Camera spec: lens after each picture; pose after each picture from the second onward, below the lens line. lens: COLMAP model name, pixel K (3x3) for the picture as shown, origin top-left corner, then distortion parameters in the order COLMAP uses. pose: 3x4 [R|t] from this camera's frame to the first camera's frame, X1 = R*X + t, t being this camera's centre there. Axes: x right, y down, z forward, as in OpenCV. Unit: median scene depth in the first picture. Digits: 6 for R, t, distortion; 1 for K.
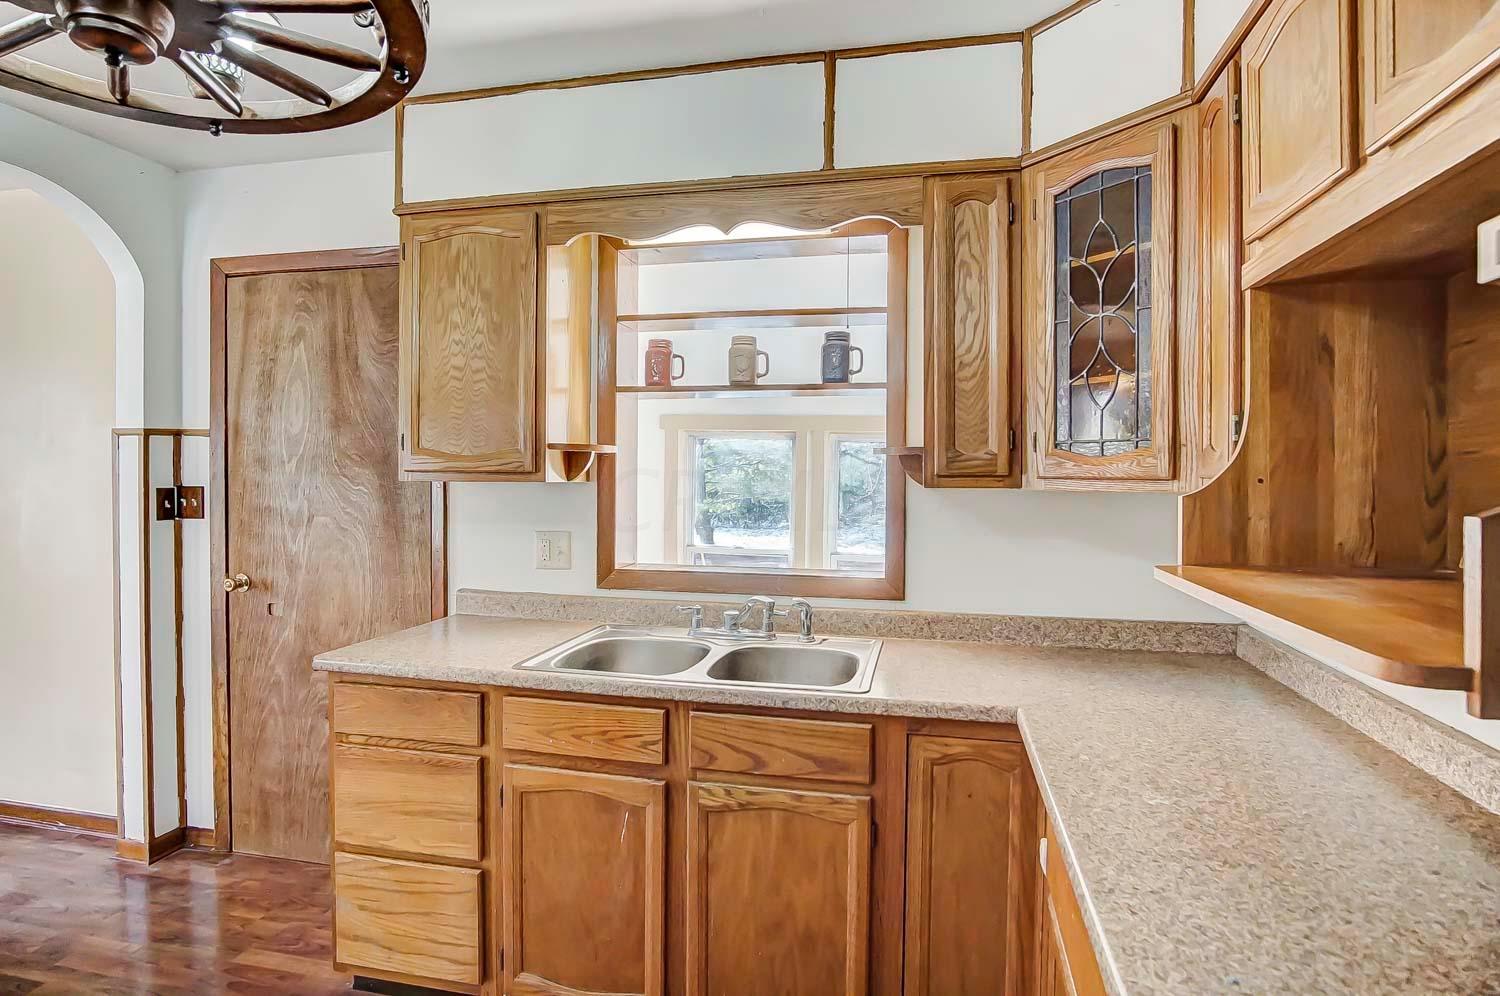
lens RADIAL K [[824.4, 0, 751.0], [0, 824.4, 488.5], [0, 0, 1]] dist [-0.025108, 0.001920]
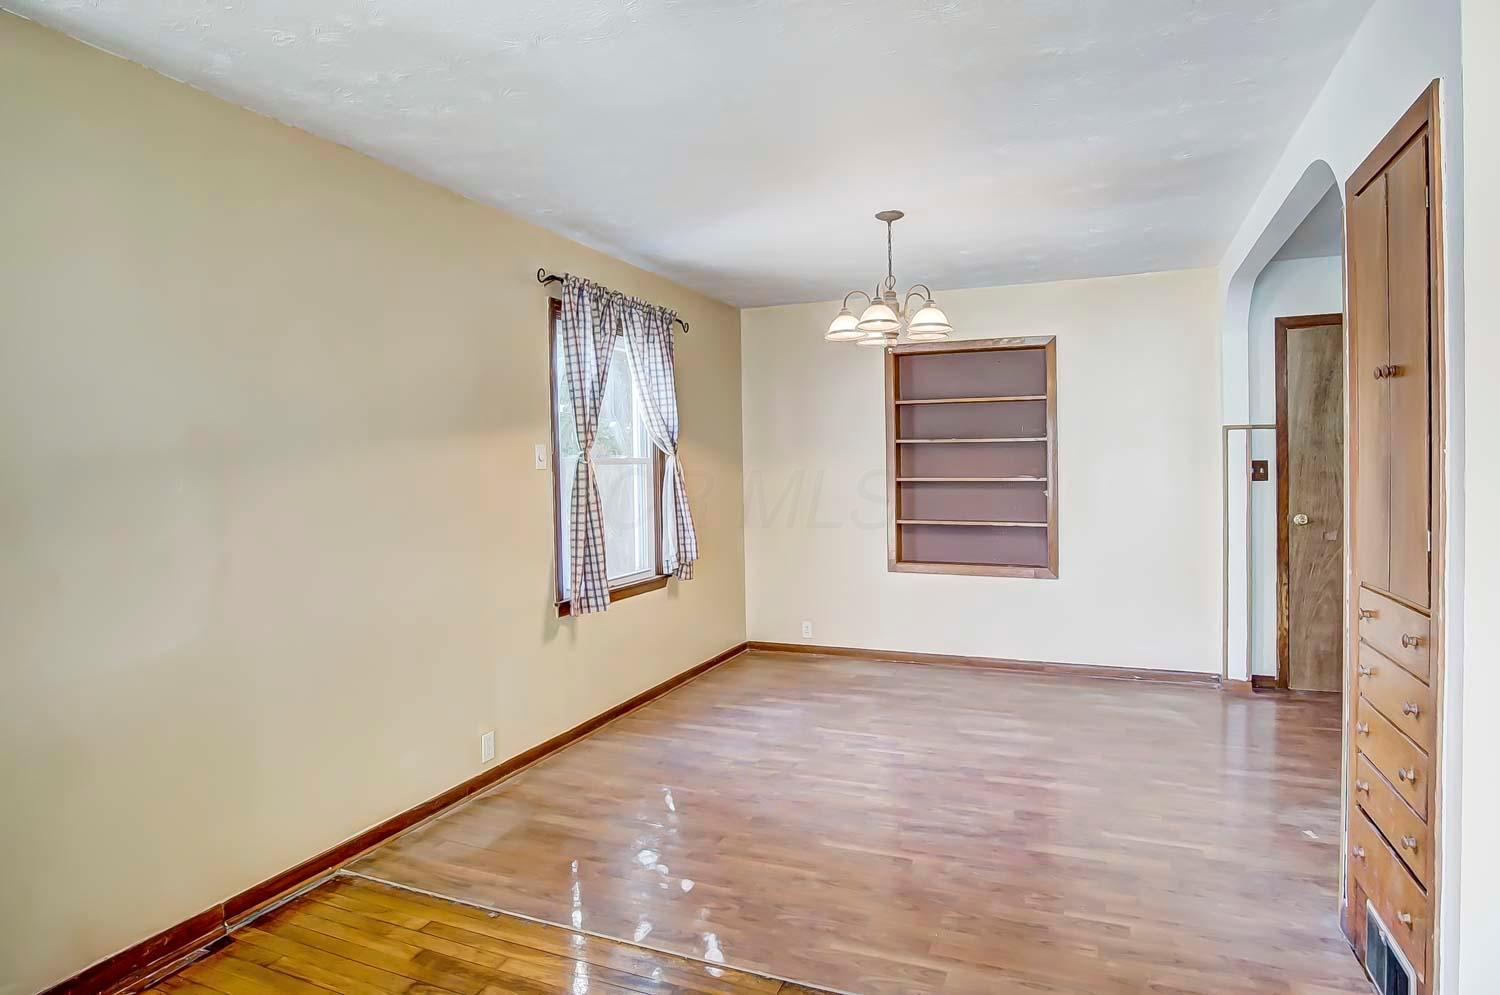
lens RADIAL K [[824.4, 0, 751.0], [0, 824.4, 488.0], [0, 0, 1]] dist [-0.025108, 0.001920]
pose [[0.984568, -0.013094, -0.174513, -1.402965], [0.014329, 0.999880, 0.005820, 0.027444], [0.174416, -0.008231, 0.984638, -0.760095]]
